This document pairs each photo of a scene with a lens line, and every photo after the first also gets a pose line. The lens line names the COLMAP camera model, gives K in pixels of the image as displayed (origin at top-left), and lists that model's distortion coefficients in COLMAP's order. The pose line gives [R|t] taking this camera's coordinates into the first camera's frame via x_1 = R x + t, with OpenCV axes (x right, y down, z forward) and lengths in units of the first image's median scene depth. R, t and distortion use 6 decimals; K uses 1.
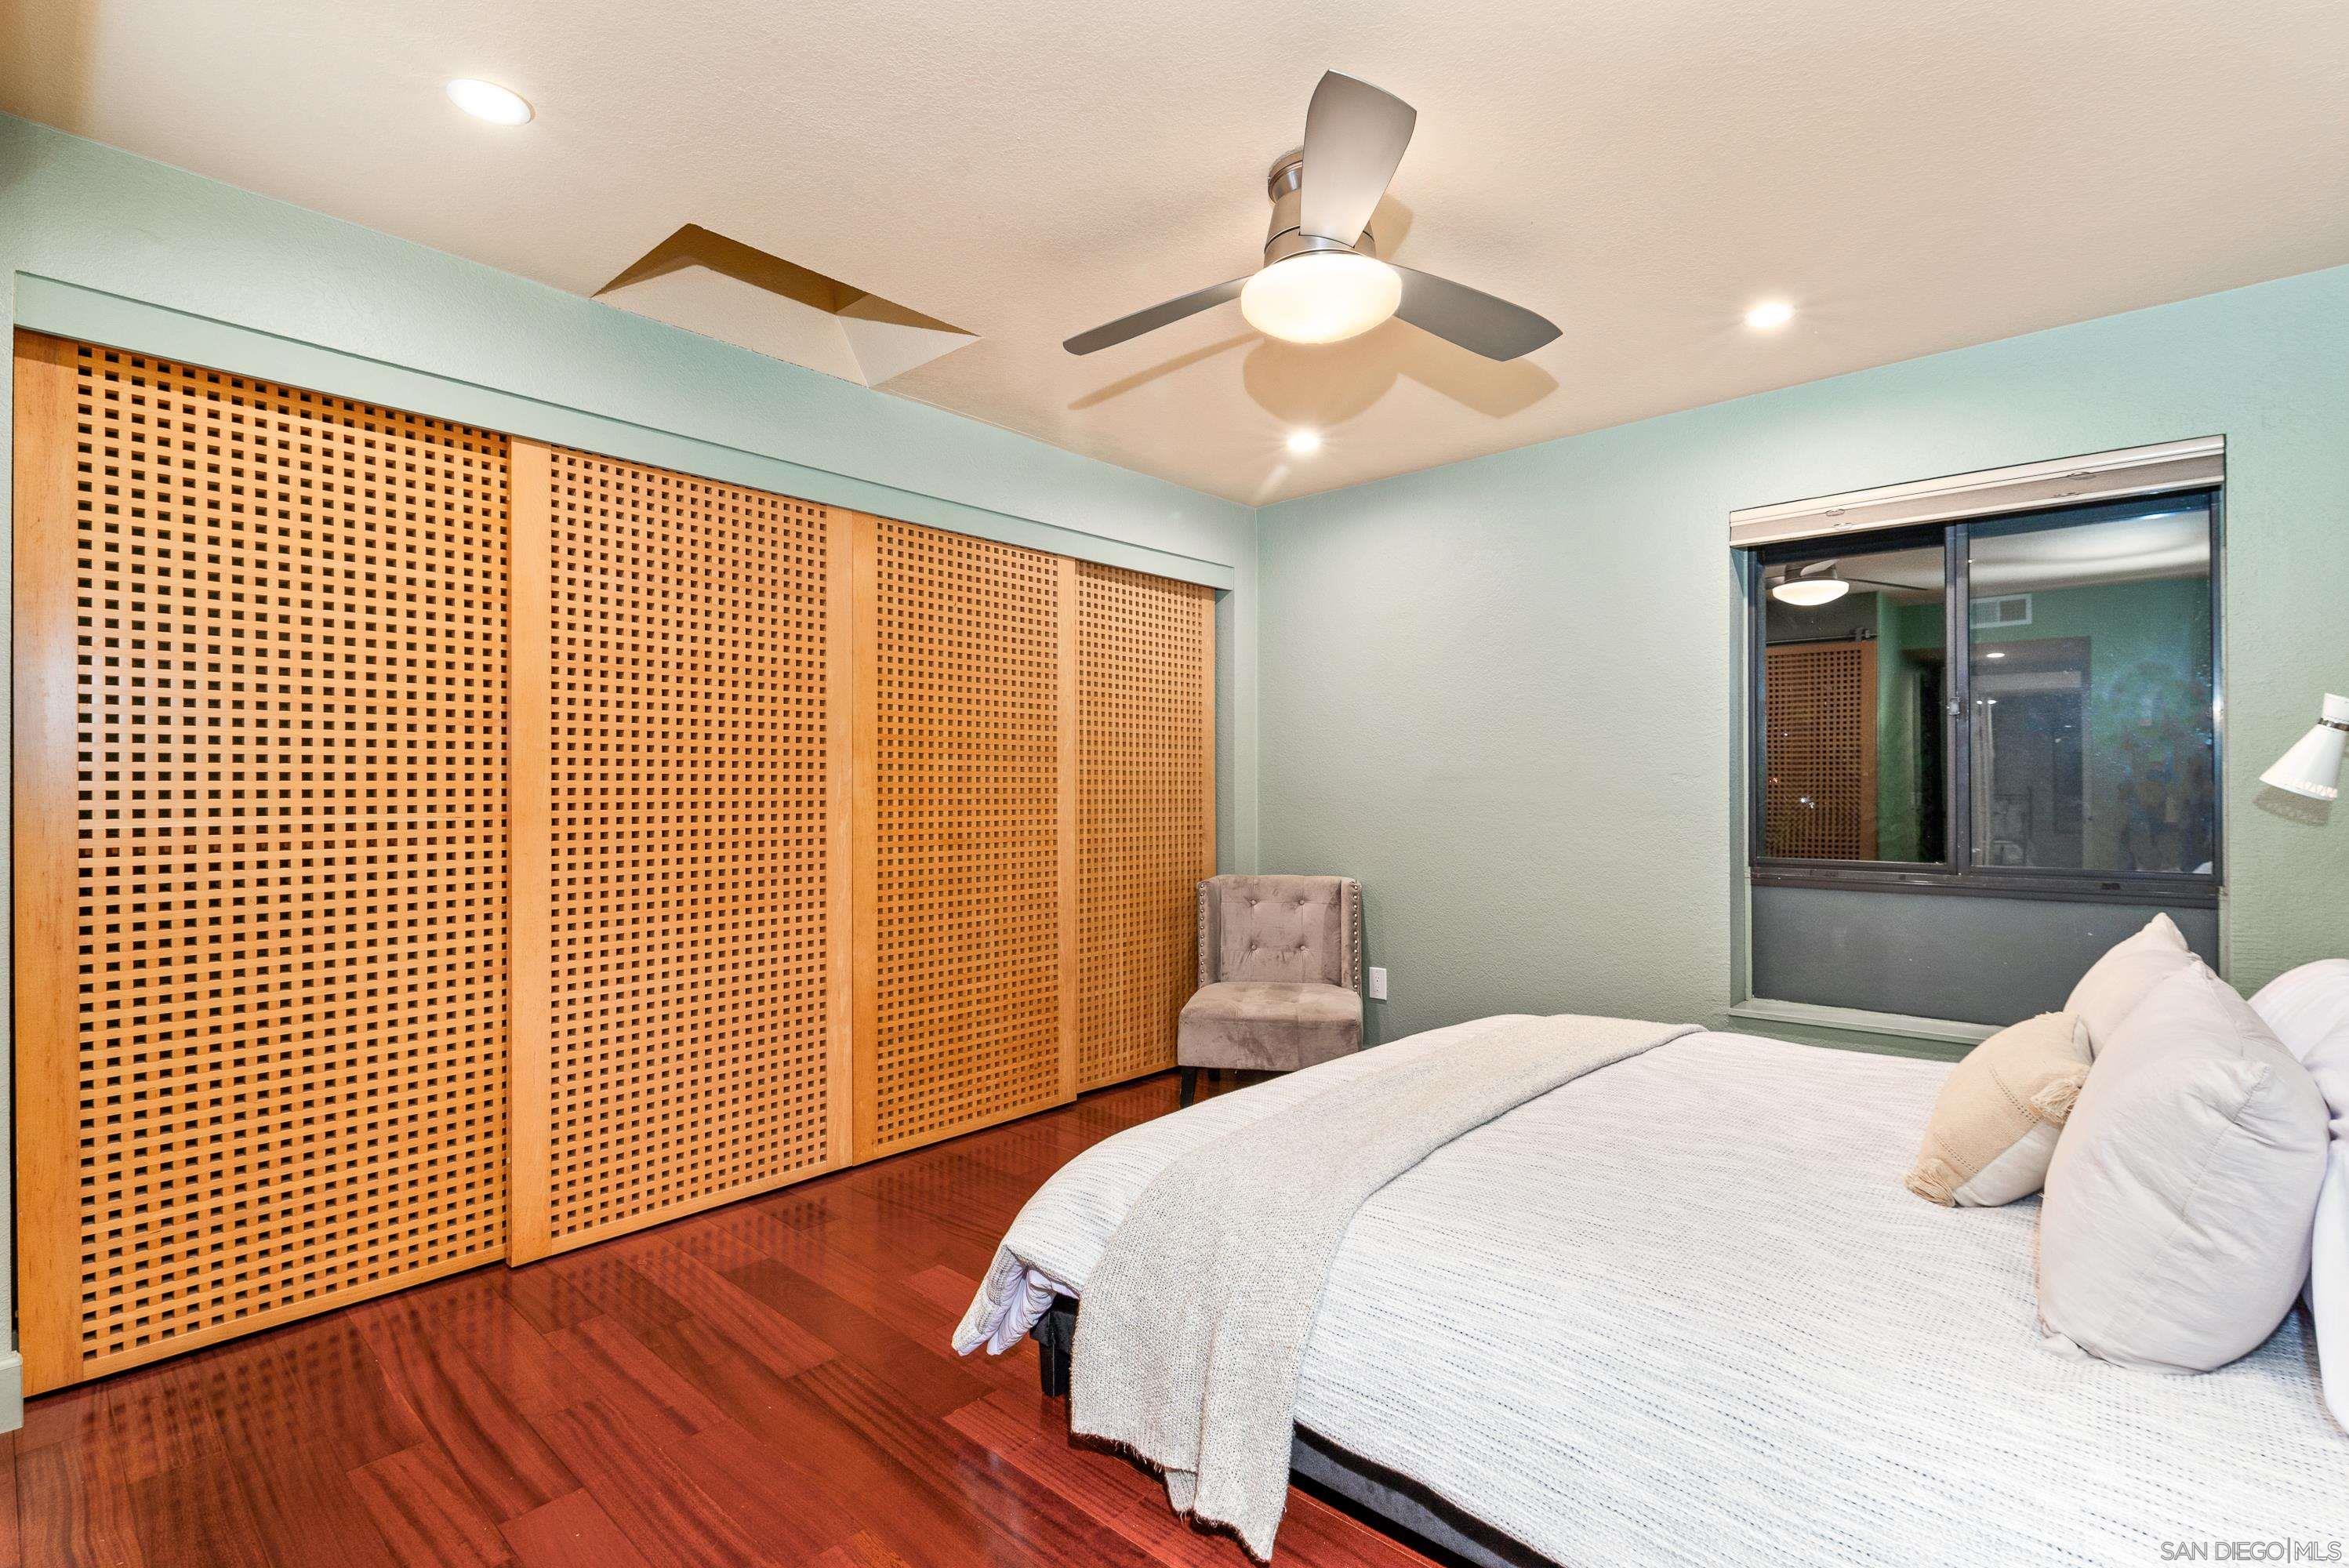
lens RADIAL K [[1064.2, 0, 1210.2], [0, 1064.2, 797.2], [0, 0, 1]] dist [0.010538, -0.010902]
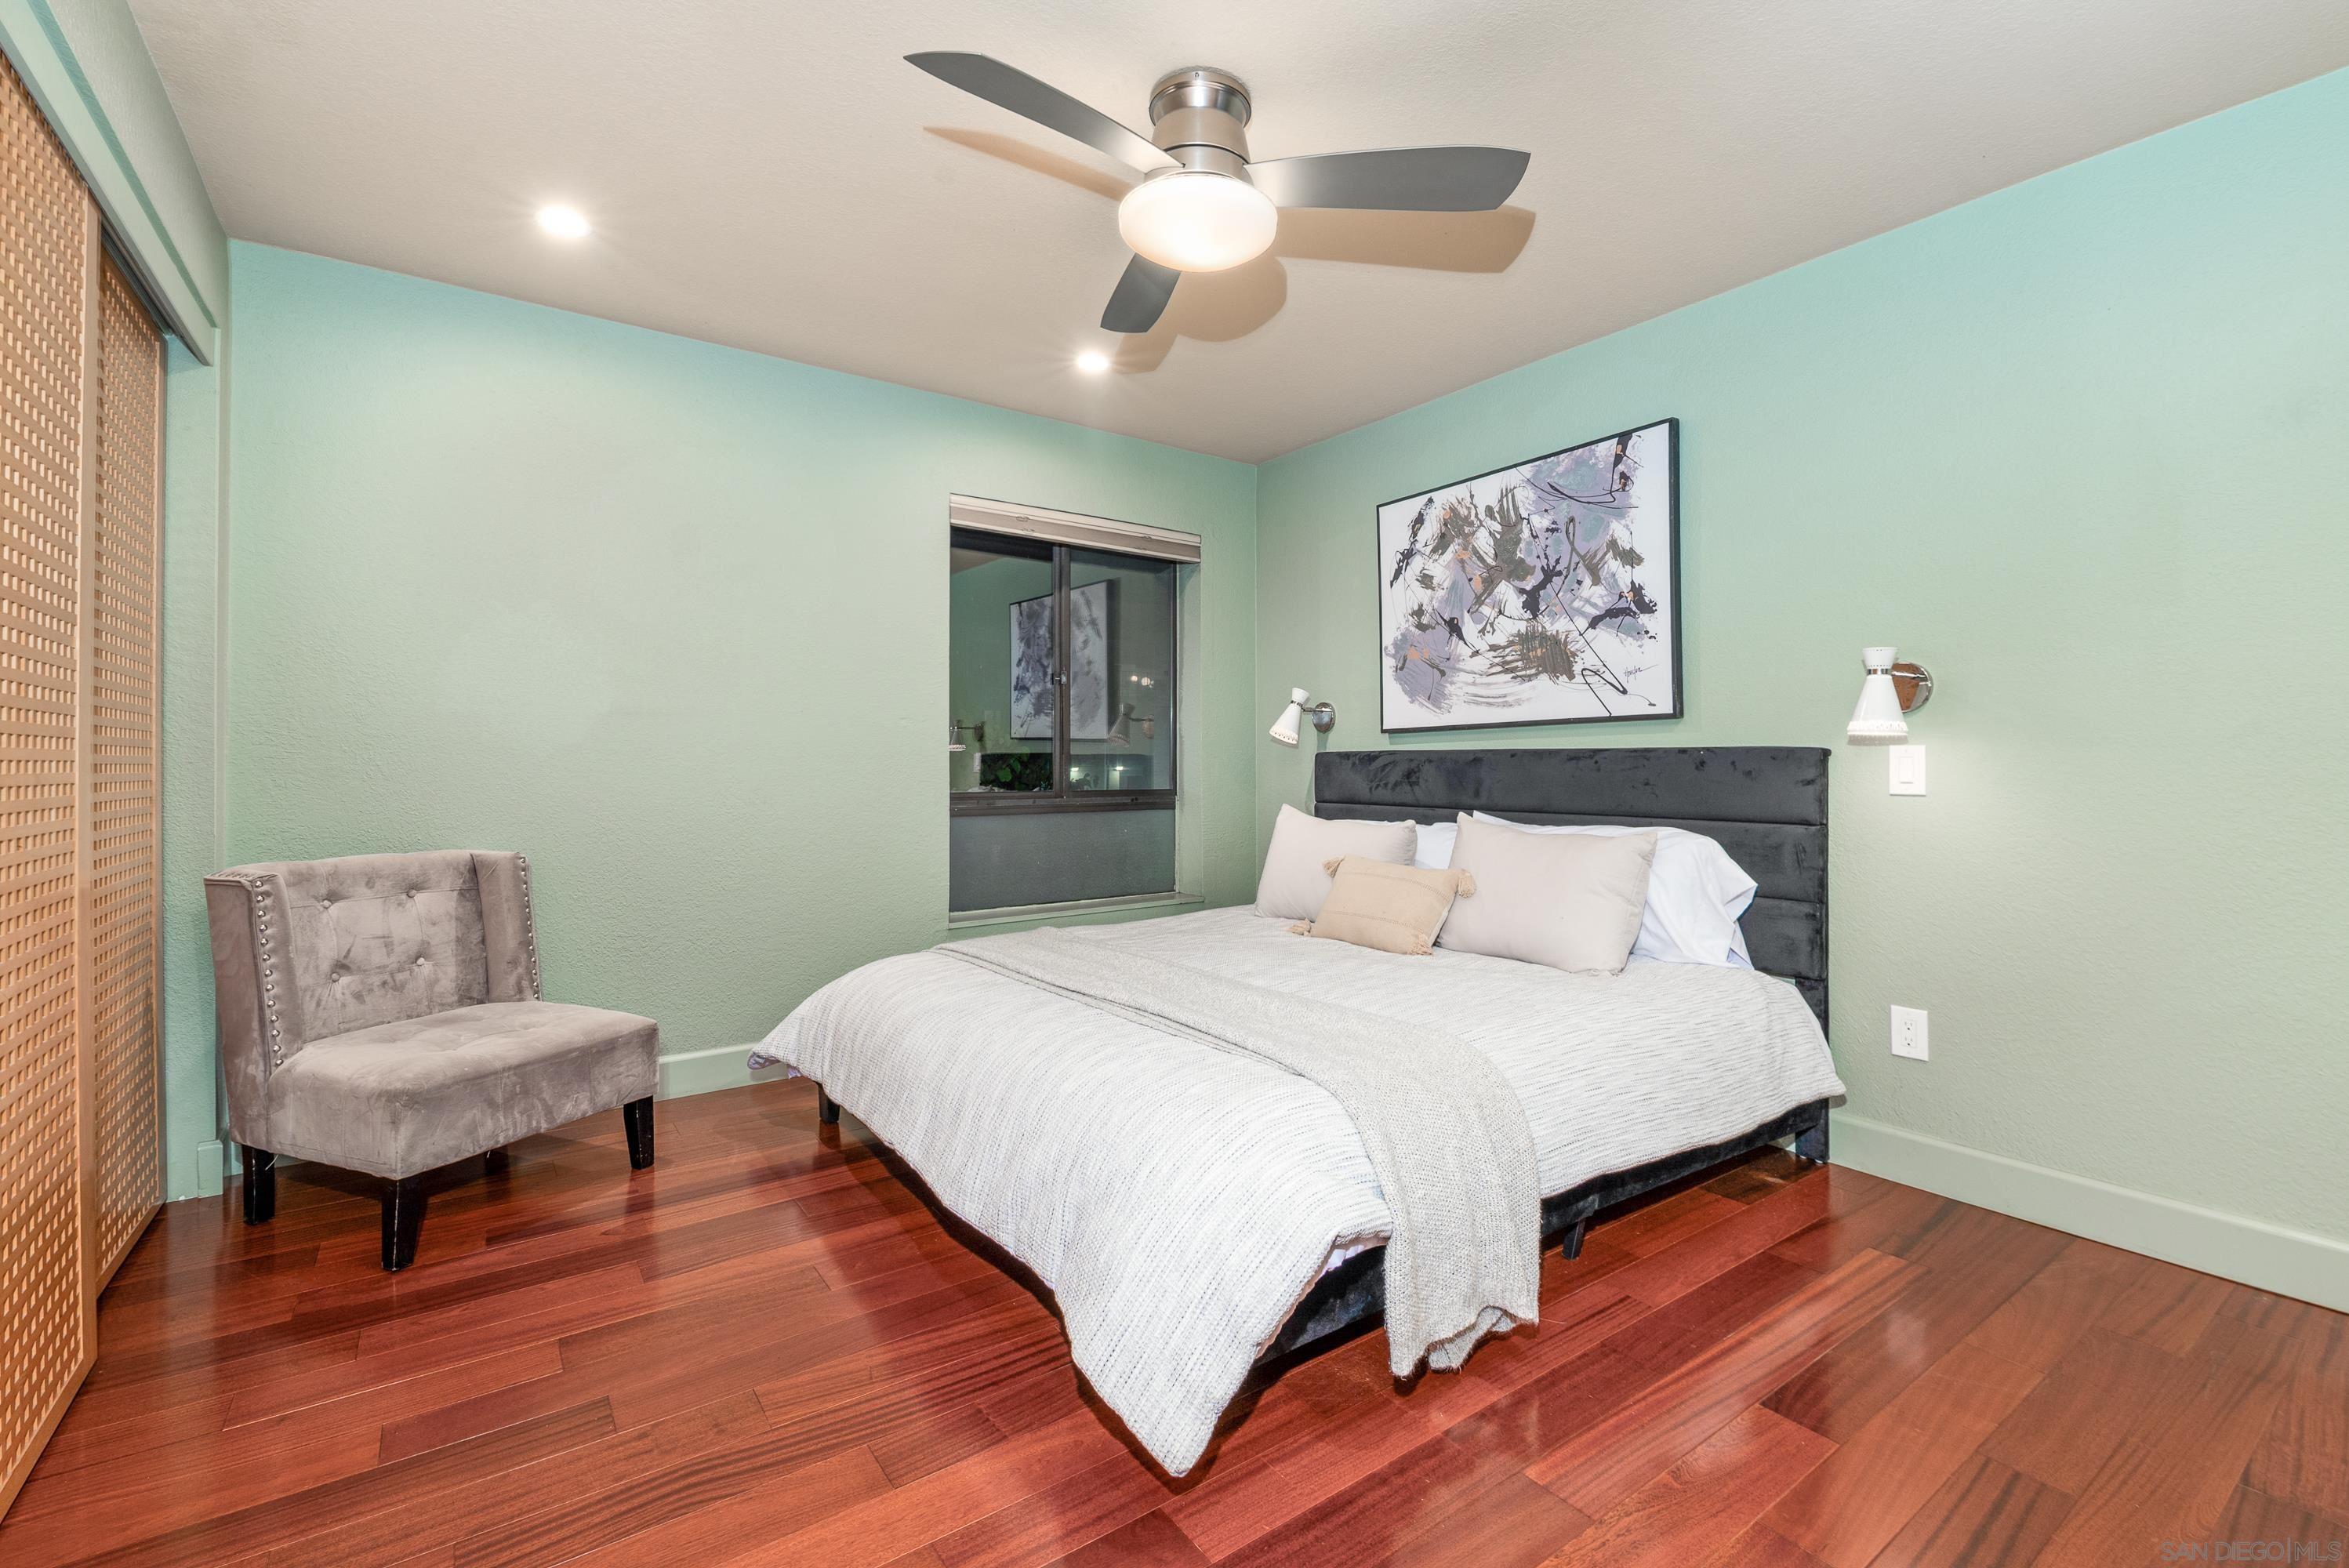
lens RADIAL K [[1014.9, 0, 1202.3], [0, 1014.9, 770.0], [0, 0, 1]] dist [0.009937, -0.011384]
pose [[0.226299, -0.004354, 0.974048, -0.551884], [0.003673, 0.999987, 0.003617, 0.030380], [-0.974051, 0.002759, 0.226312, 0.514902]]
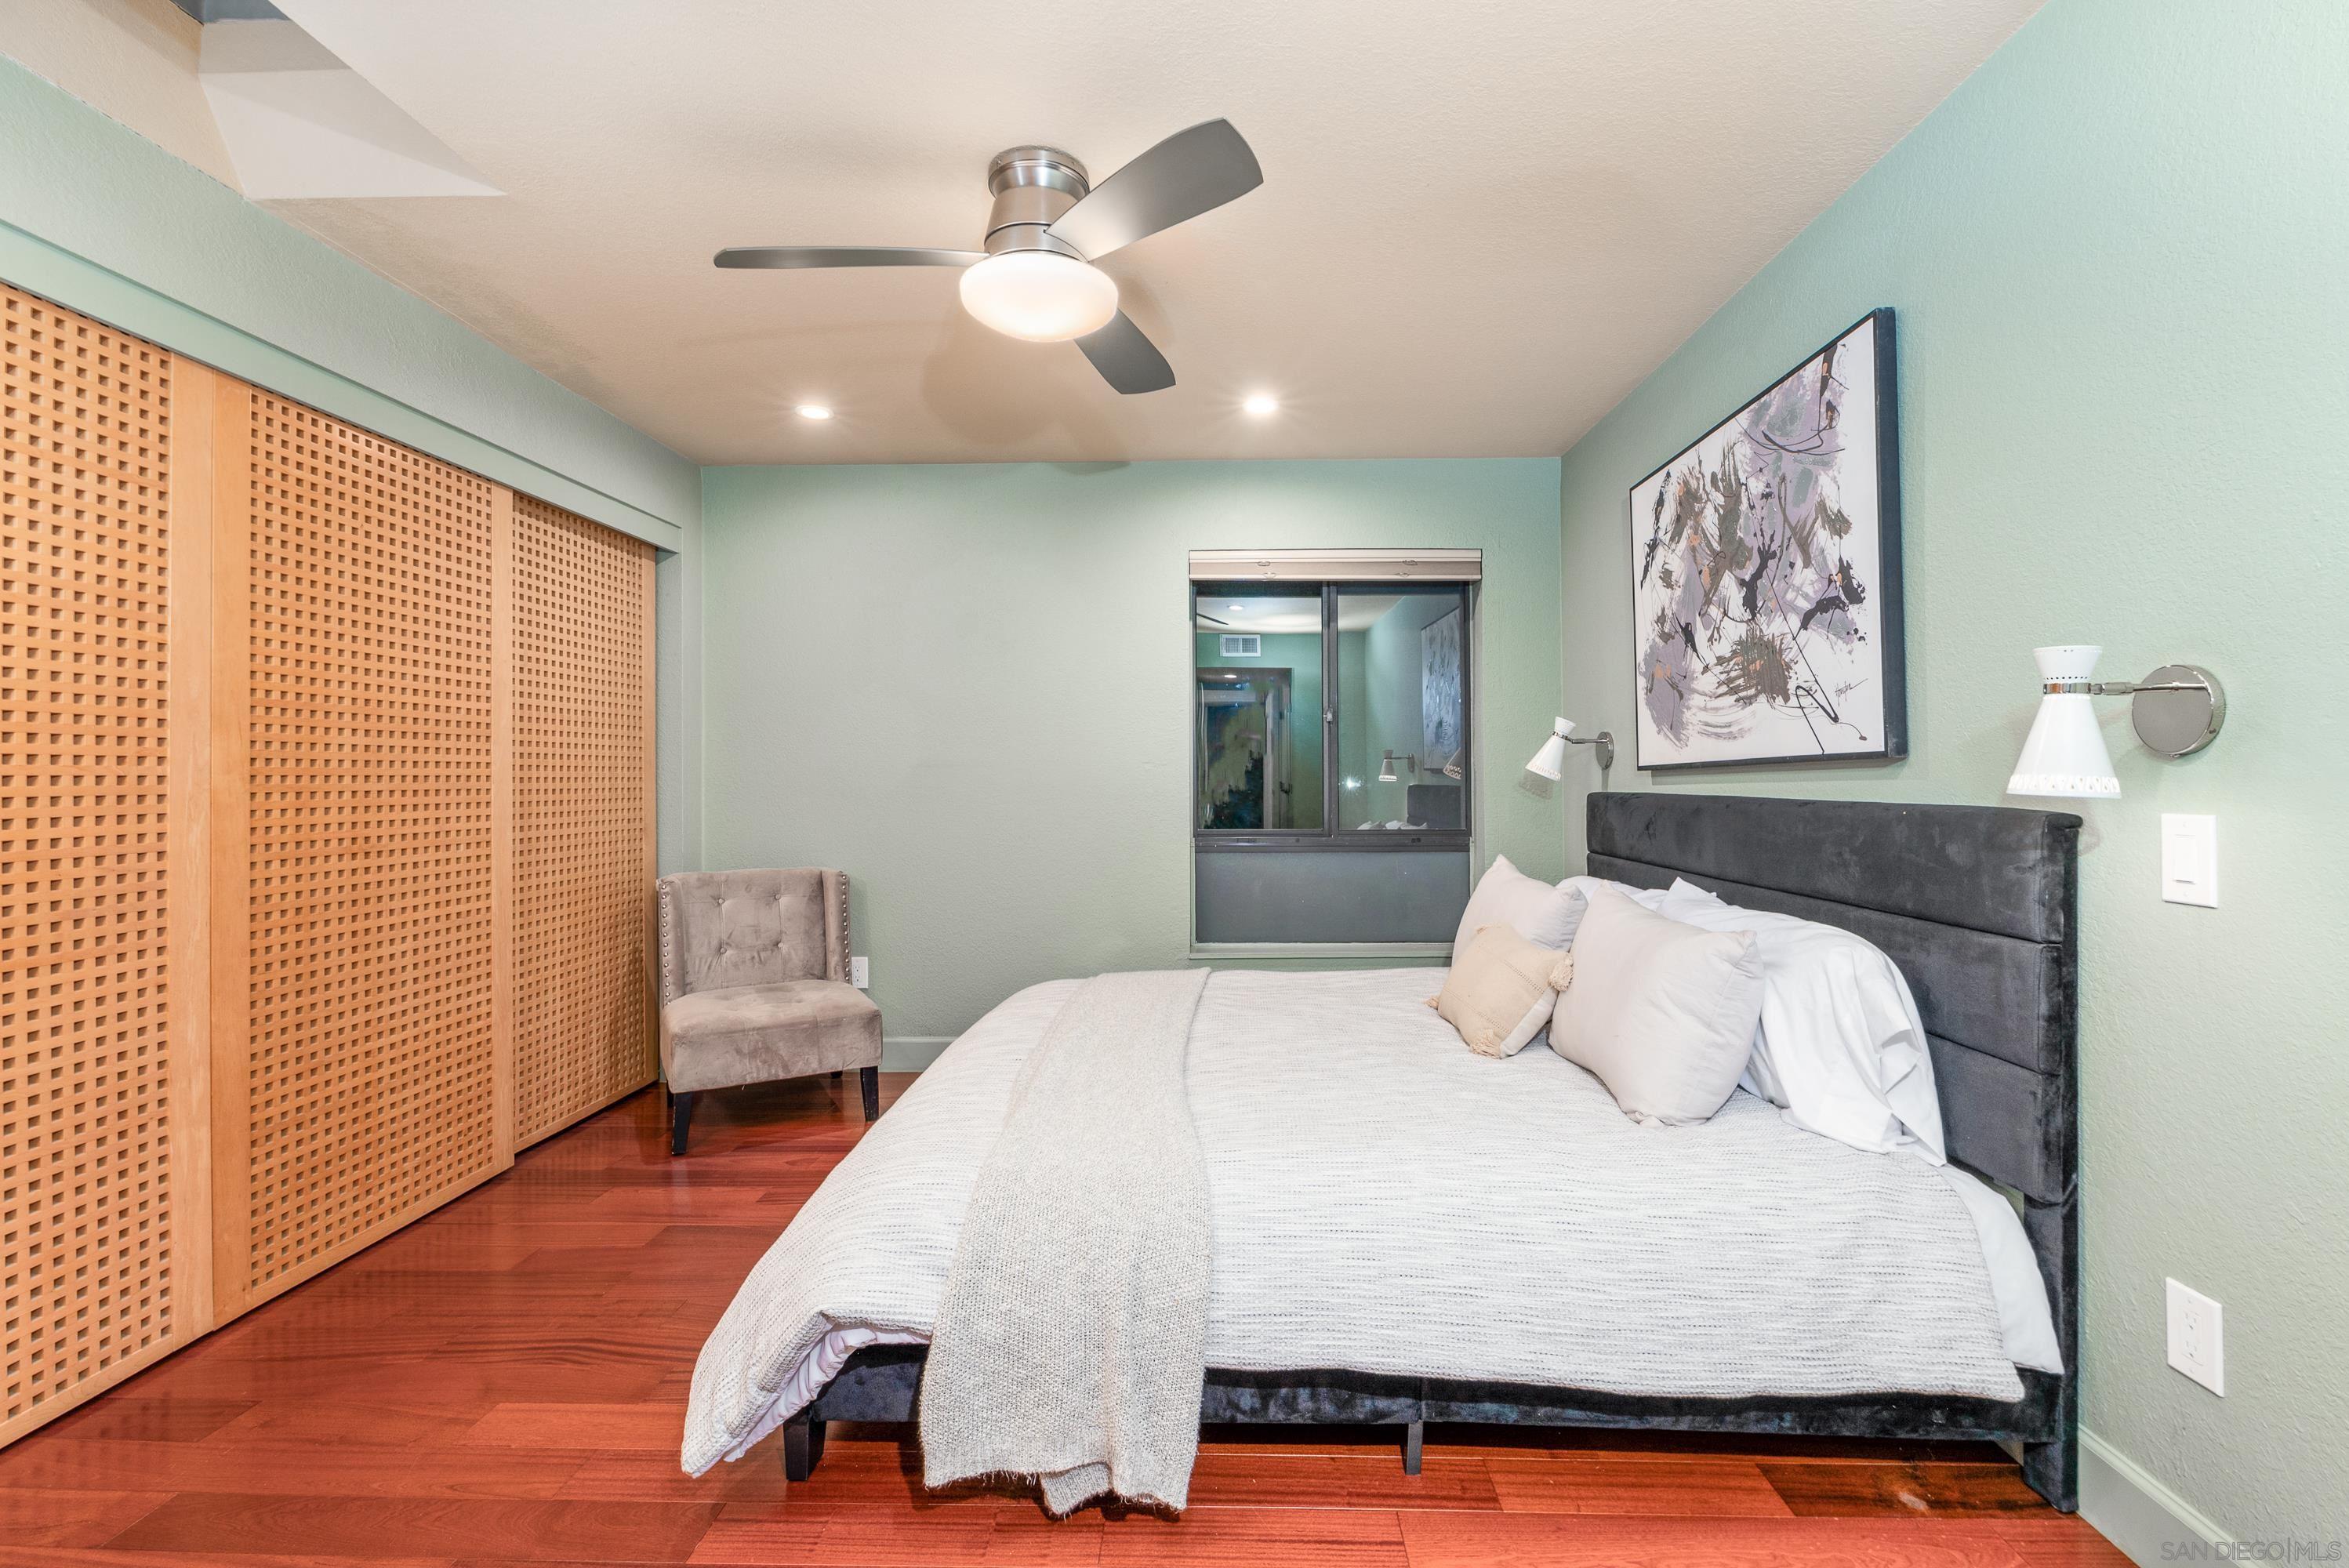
lens RADIAL K [[1007.1, 0, 1199.6], [0, 1007.1, 781.7], [0, 0, 1]] dist [0.010979, -0.010999]
pose [[0.768513, -0.004398, 0.639819, -0.264313], [0.006166, 0.999981, -0.000532, -0.000005], [-0.639804, 0.004354, 0.768525, 0.103862]]
